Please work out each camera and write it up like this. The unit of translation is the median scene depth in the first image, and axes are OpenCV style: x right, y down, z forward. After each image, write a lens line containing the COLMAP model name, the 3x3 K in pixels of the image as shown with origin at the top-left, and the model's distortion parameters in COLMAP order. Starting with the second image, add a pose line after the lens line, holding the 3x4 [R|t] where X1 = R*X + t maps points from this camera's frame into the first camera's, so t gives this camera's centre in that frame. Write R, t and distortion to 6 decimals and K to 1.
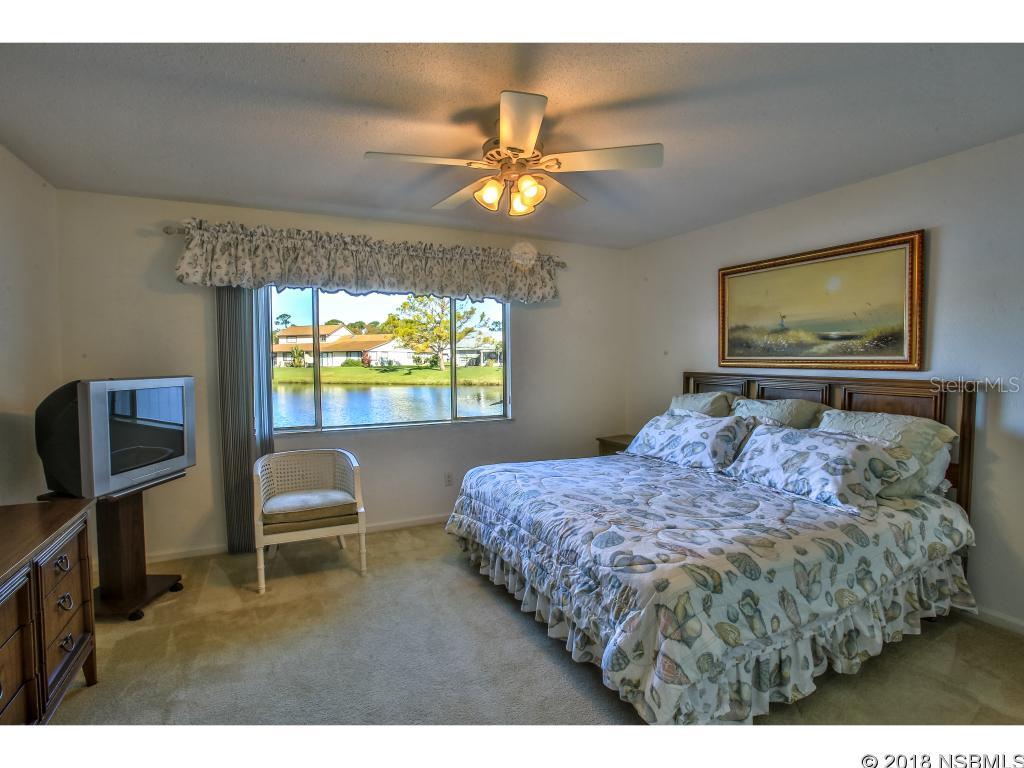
lens RADIAL K [[494.6, 0, 501.4], [0, 494.6, 383.5], [0, 0, 1]] dist [-0.071433, 0.031583]
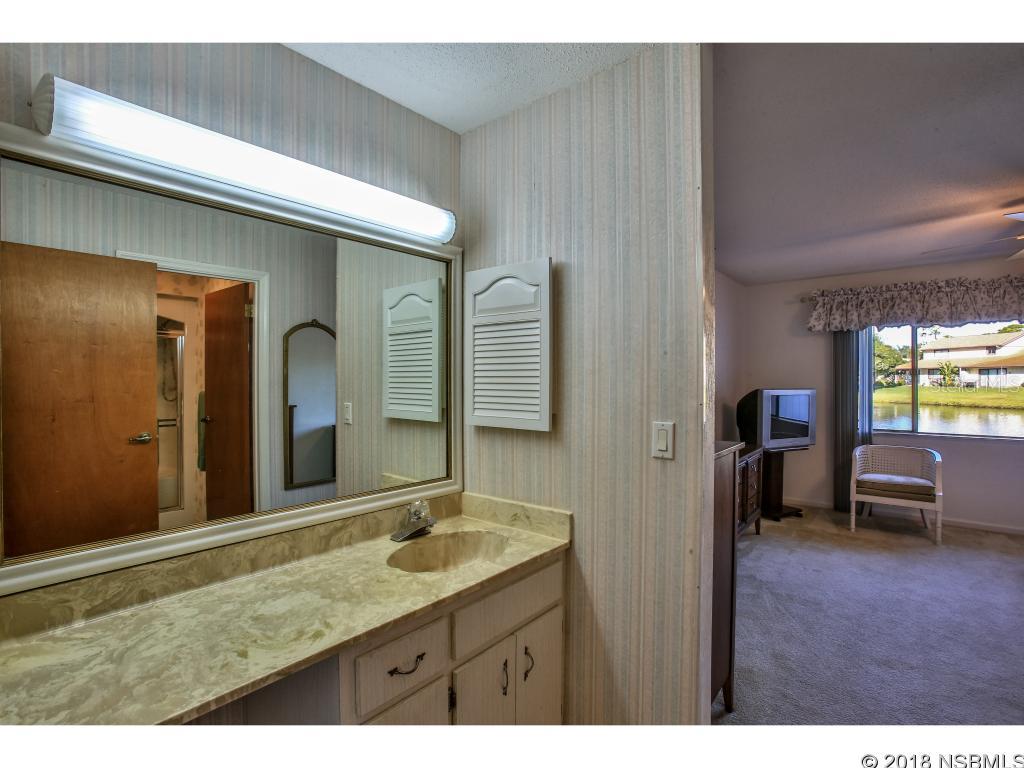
lens RADIAL K [[494.6, 0, 501.4], [0, 494.6, 383.5], [0, 0, 1]] dist [-0.071433, 0.031583]
pose [[0.403062, 0.010024, -0.915118, 0.385266], [-0.043474, 0.999021, -0.008205, 0.023330], [0.914139, 0.043091, 0.403103, -0.570659]]
